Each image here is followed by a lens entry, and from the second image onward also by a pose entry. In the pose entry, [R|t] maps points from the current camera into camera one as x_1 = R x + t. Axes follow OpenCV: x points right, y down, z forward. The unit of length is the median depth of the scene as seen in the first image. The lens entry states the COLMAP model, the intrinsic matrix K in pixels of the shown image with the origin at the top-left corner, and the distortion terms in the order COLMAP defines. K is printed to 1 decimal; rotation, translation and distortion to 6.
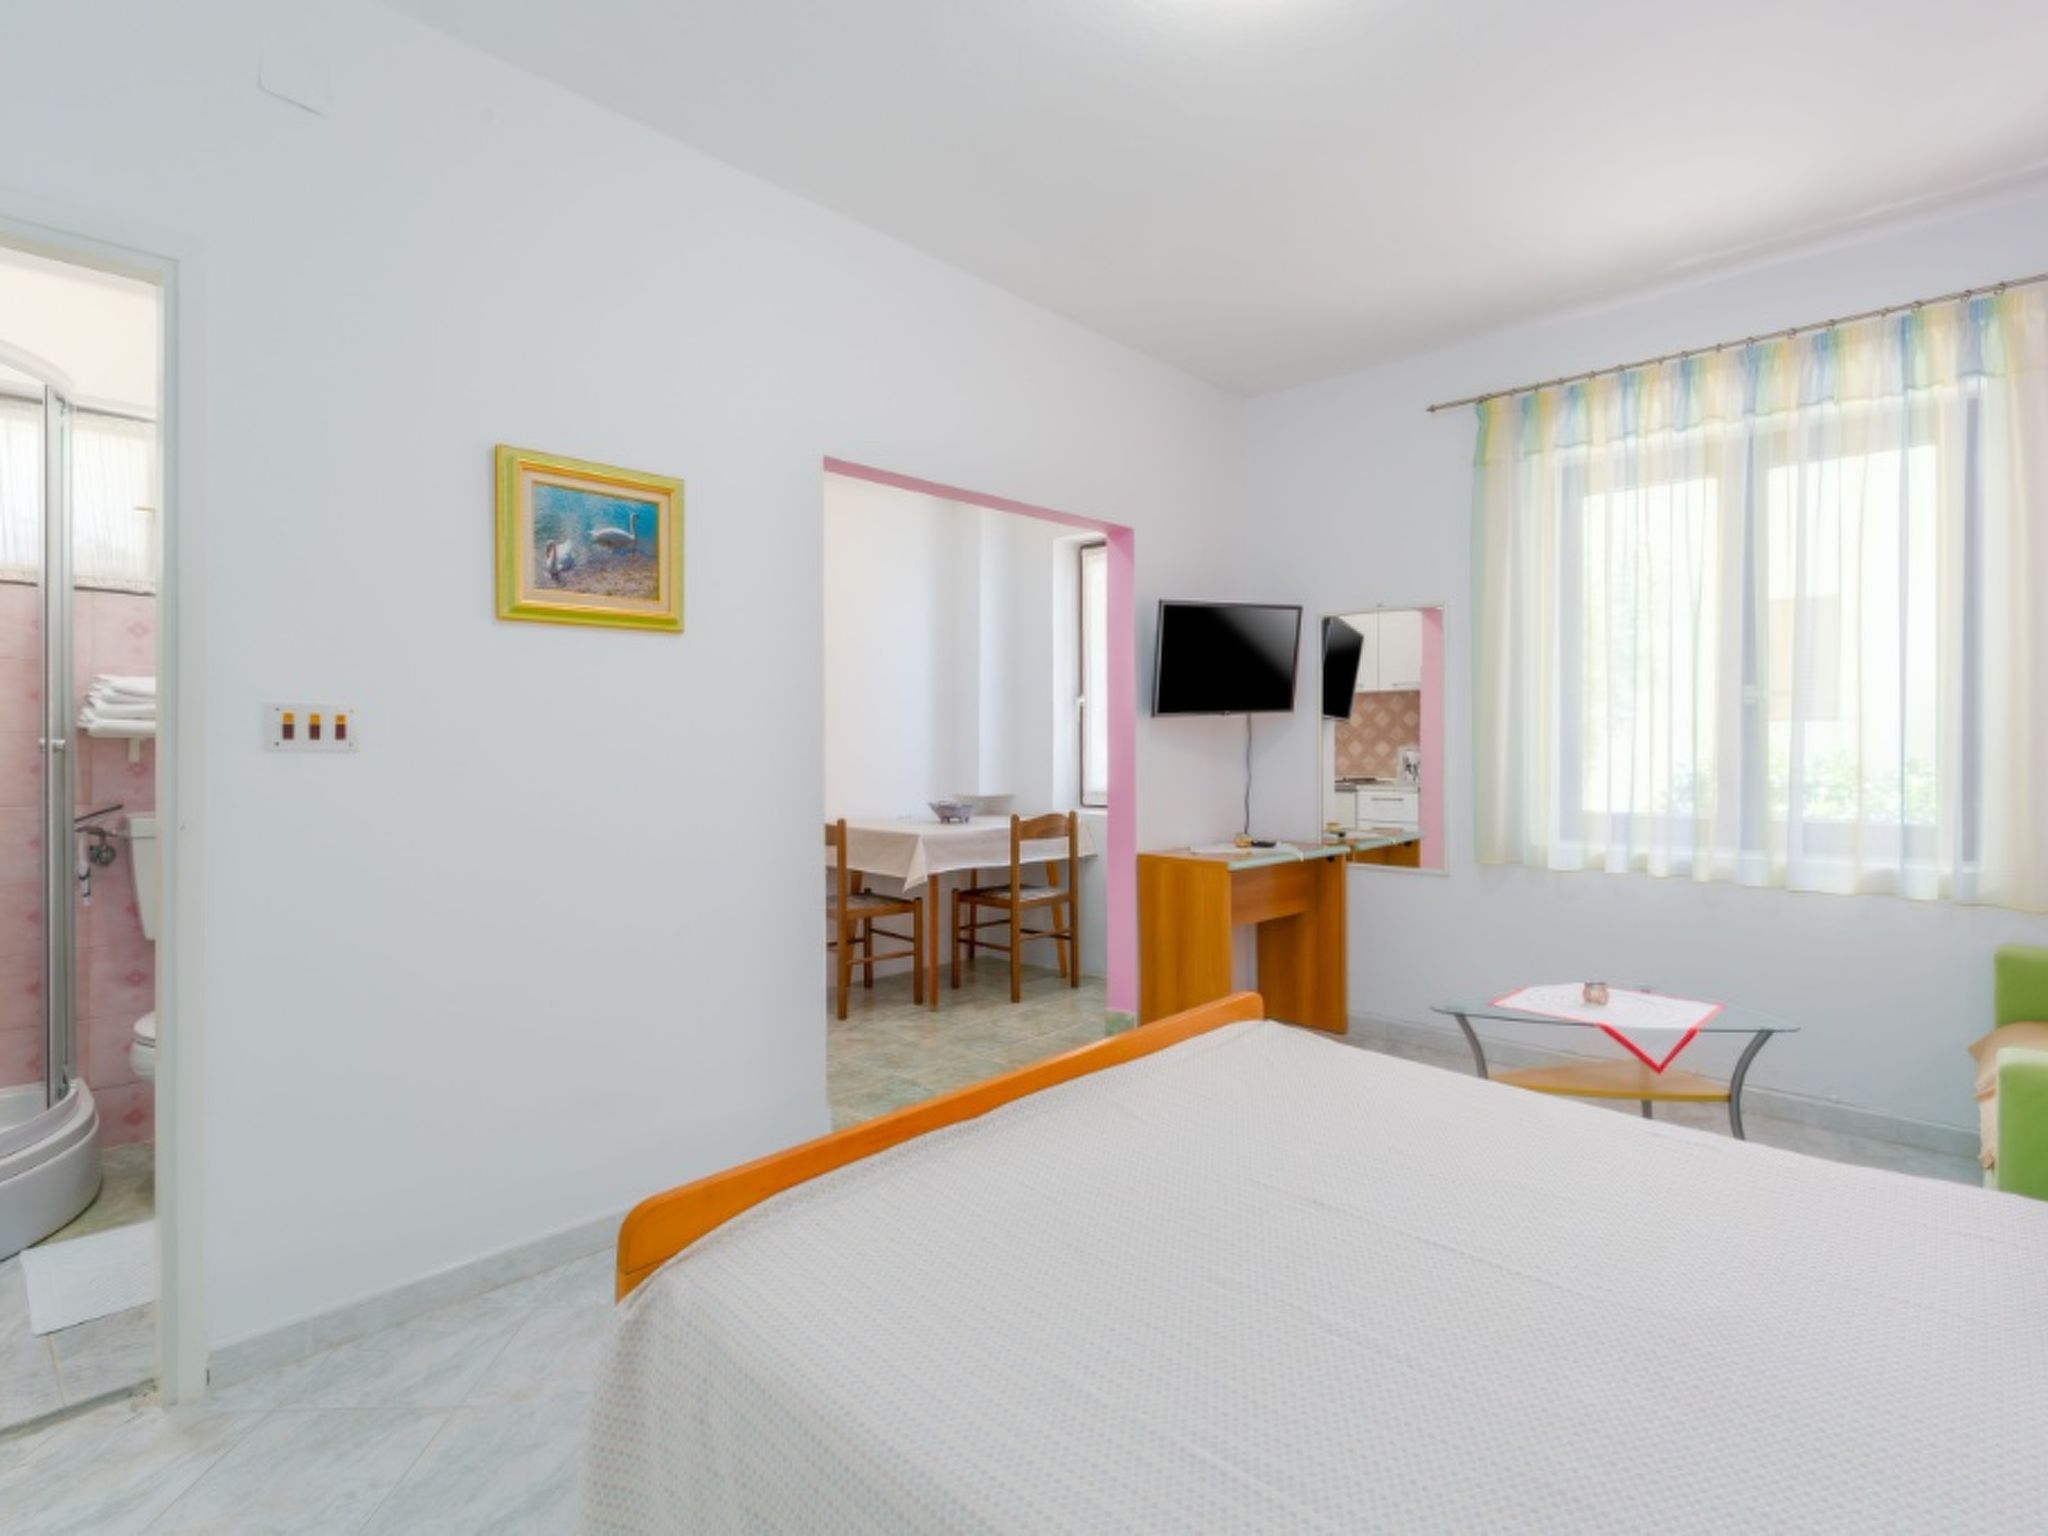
lens RADIAL K [[1022.2, 0, 1029.1], [0, 1022.2, 737.6], [0, 0, 1]] dist [-0.001638, -0.000005]
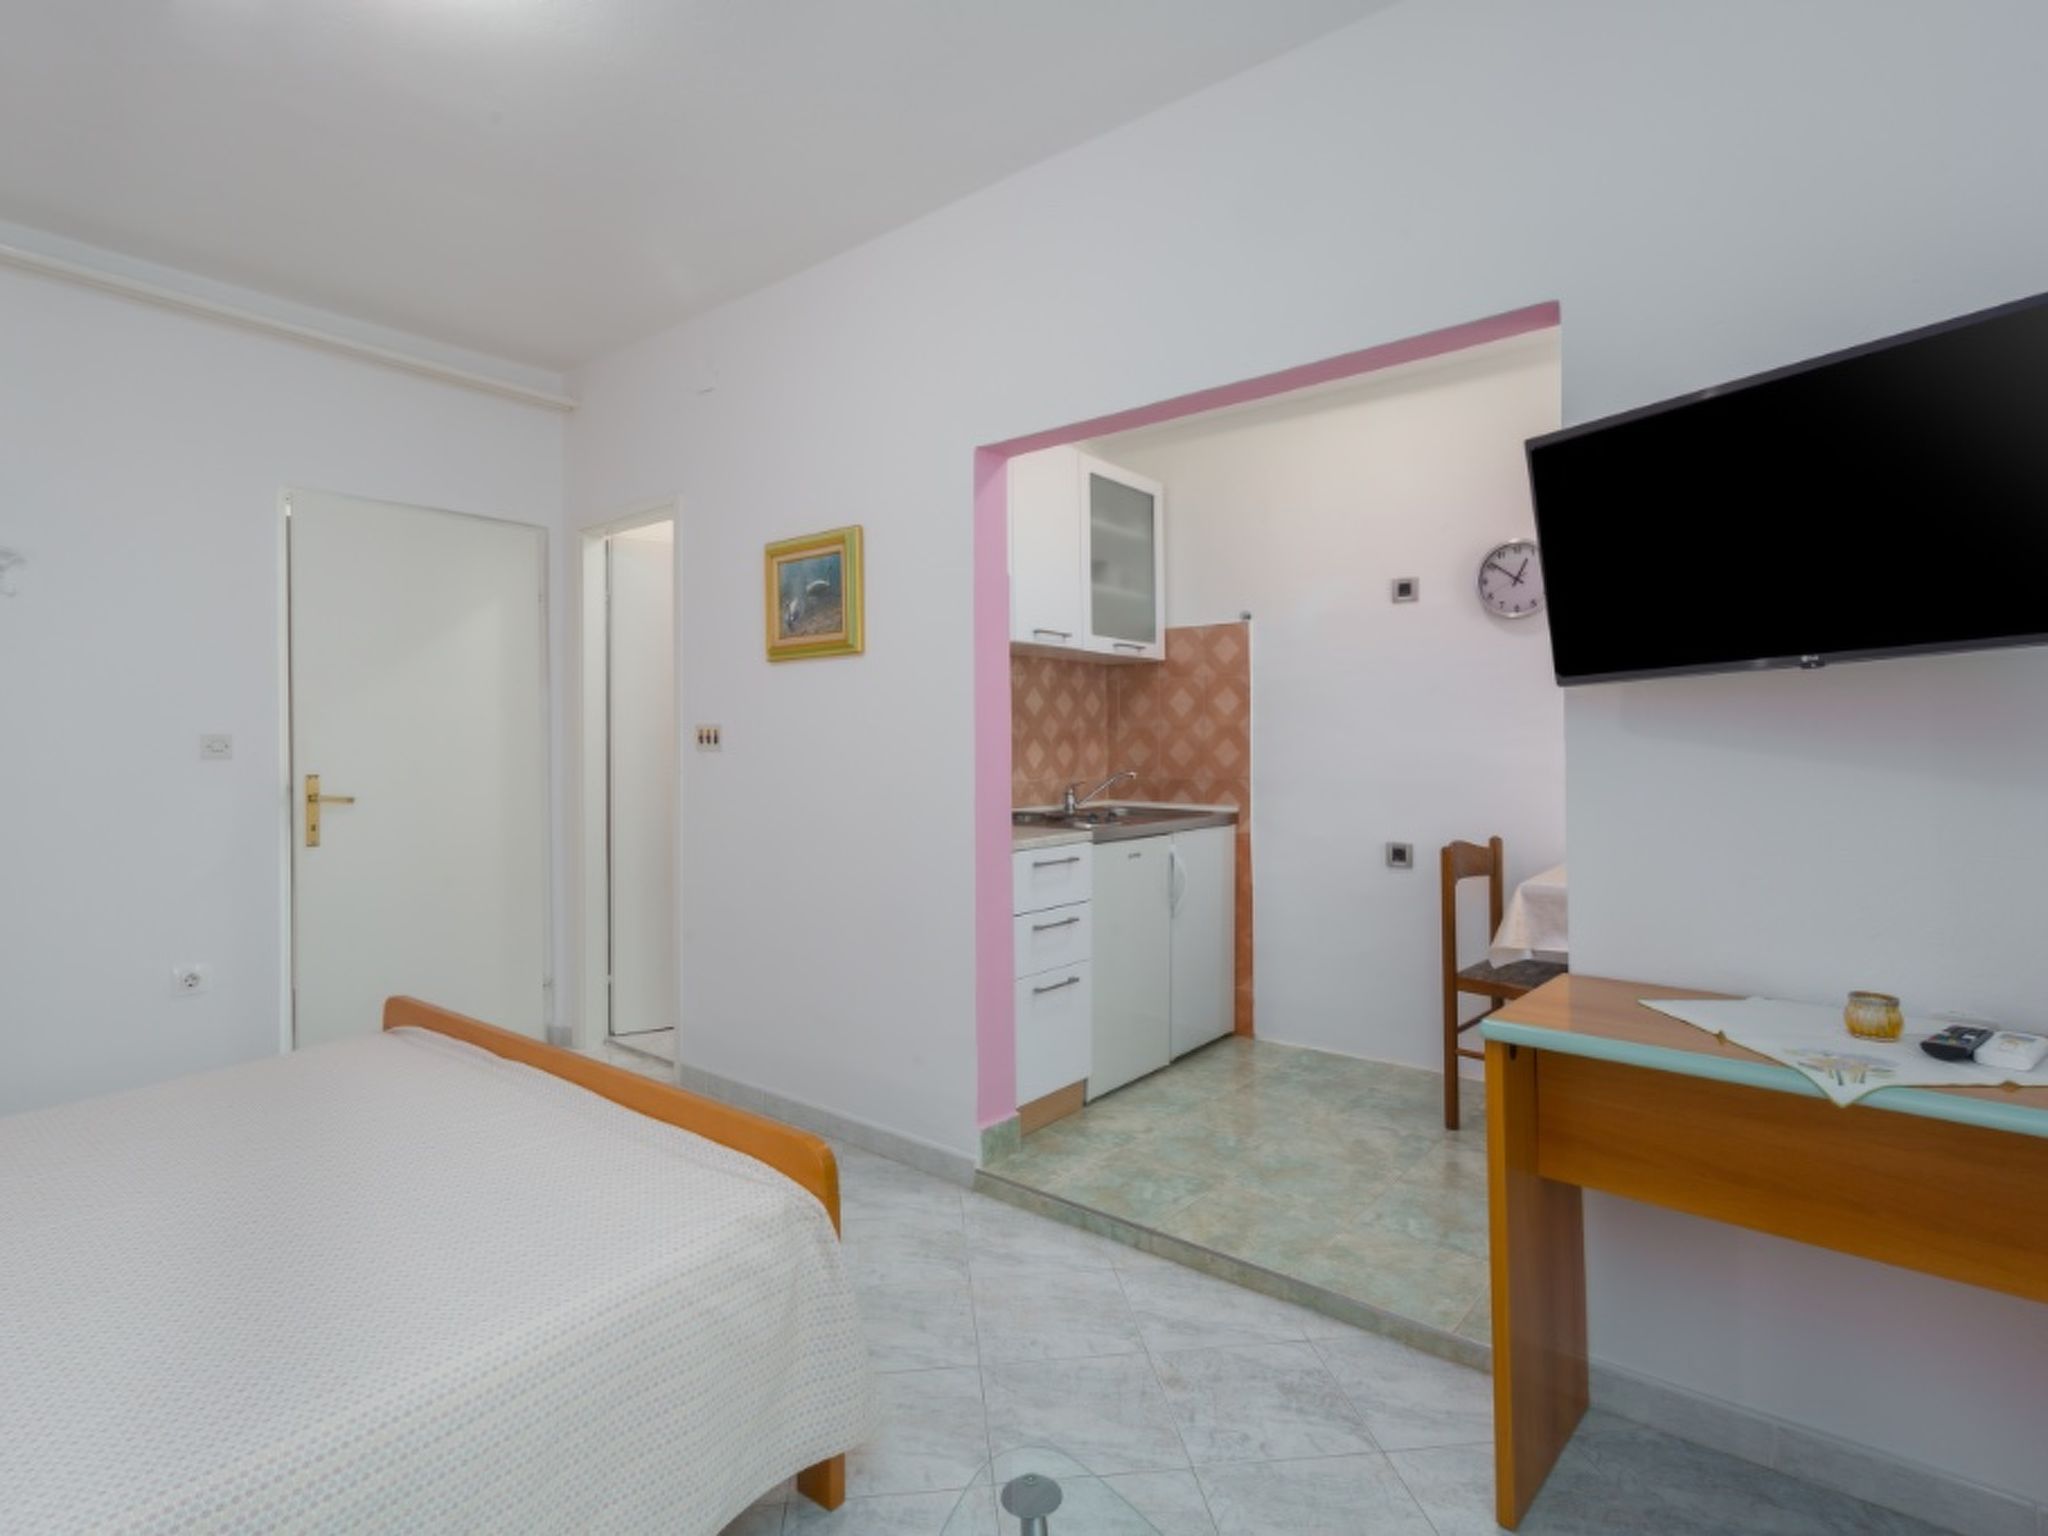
lens RADIAL K [[1022.2, 0, 1029.1], [0, 1022.2, 737.6], [0, 0, 1]] dist [-0.001638, -0.000005]
pose [[0.072568, -0.009950, -0.997314, 0.897085], [0.009247, 0.999914, -0.009303, 0.010080], [0.997321, -0.008547, 0.072654, 1.150938]]
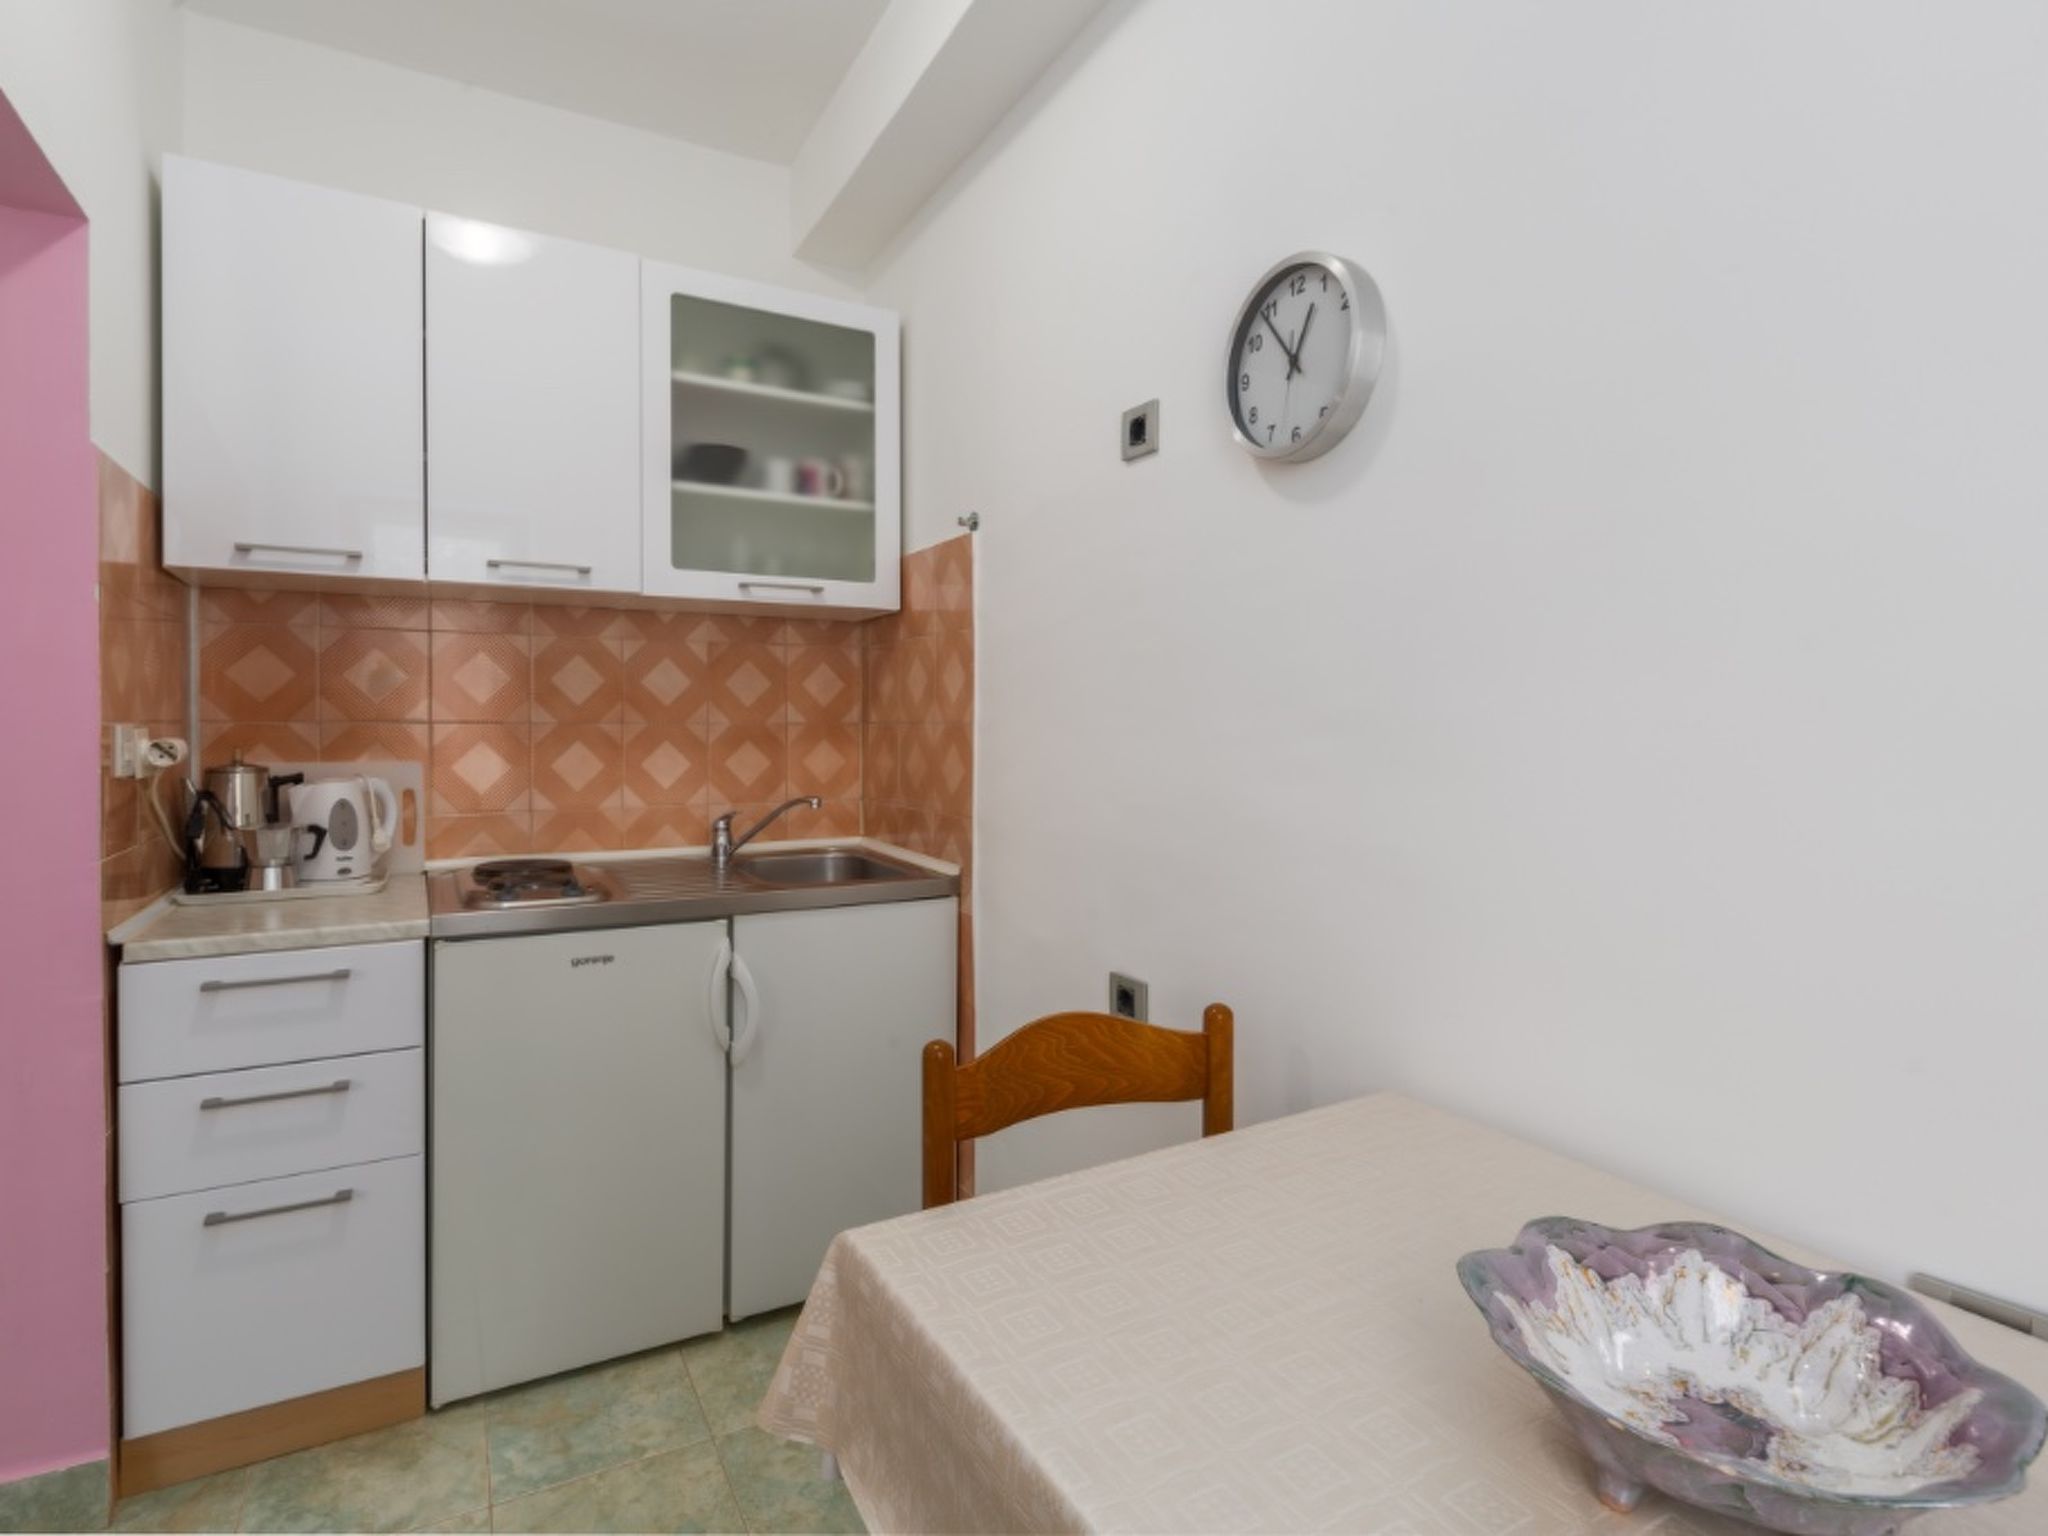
lens RADIAL K [[1035.5, 0, 1005.8], [0, 1035.5, 738.9], [0, 0, 1]] dist [-0.000116, -0.000374]
pose [[-0.310797, 0.007657, -0.950446, 0.144055], [-0.000424, 0.999966, 0.008194, -0.013499], [0.950476, 0.002950, -0.310783, 1.940437]]
